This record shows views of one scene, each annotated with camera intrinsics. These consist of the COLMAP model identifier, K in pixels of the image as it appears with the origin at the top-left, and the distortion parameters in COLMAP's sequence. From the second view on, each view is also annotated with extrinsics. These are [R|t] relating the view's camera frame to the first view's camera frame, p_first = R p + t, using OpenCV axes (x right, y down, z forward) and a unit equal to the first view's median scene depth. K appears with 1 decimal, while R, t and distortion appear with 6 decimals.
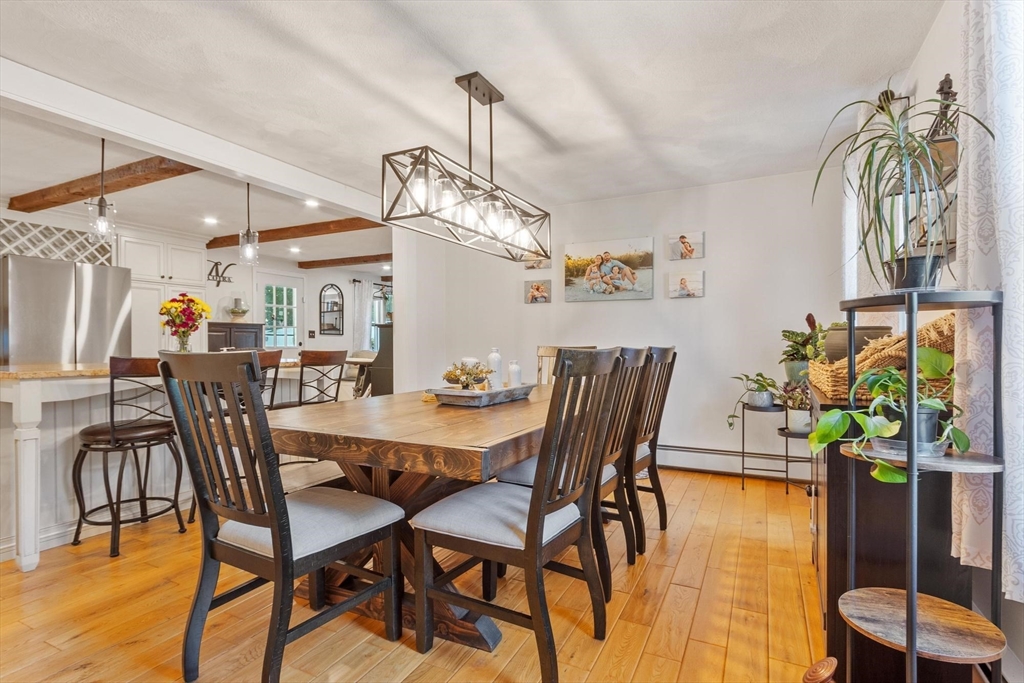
lens RADIAL K [[509.8, 0, 512.7], [0, 509.8, 346.5], [0, 0, 1]] dist [0.003481, 0.001038]
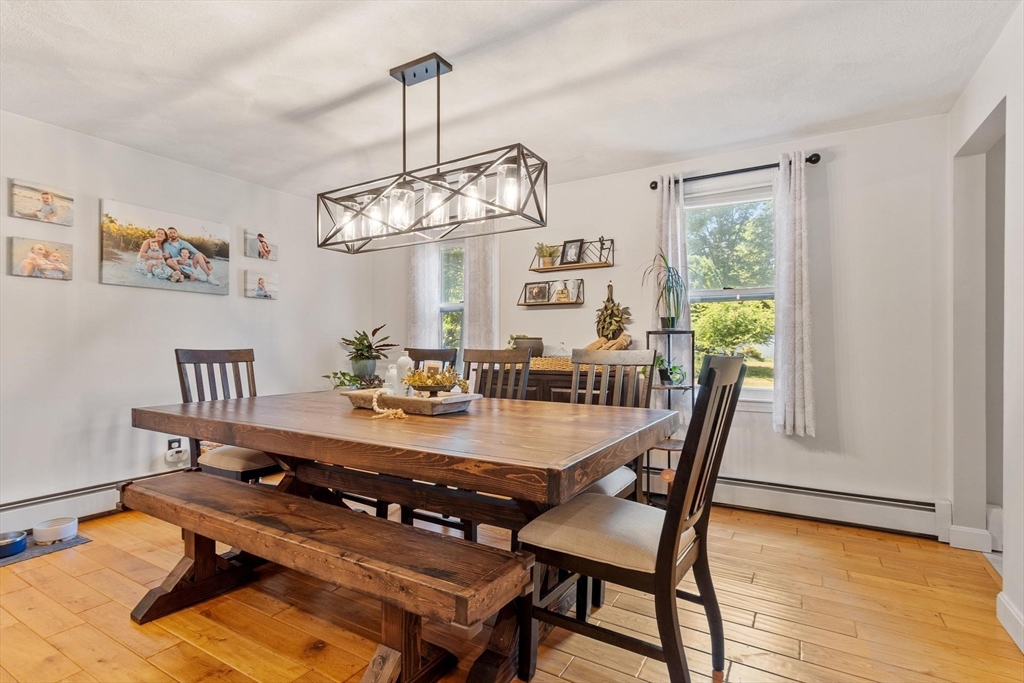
lens RADIAL K [[487.6, 0, 515.3], [0, 487.6, 345.6], [0, 0, 1]] dist [0.002201, 0.000020]
pose [[0.074048, 0.001149, 0.997254, -0.667141], [0.004599, 0.999988, -0.001493, -0.003114], [-0.997244, 0.004697, 0.074042, 0.550013]]
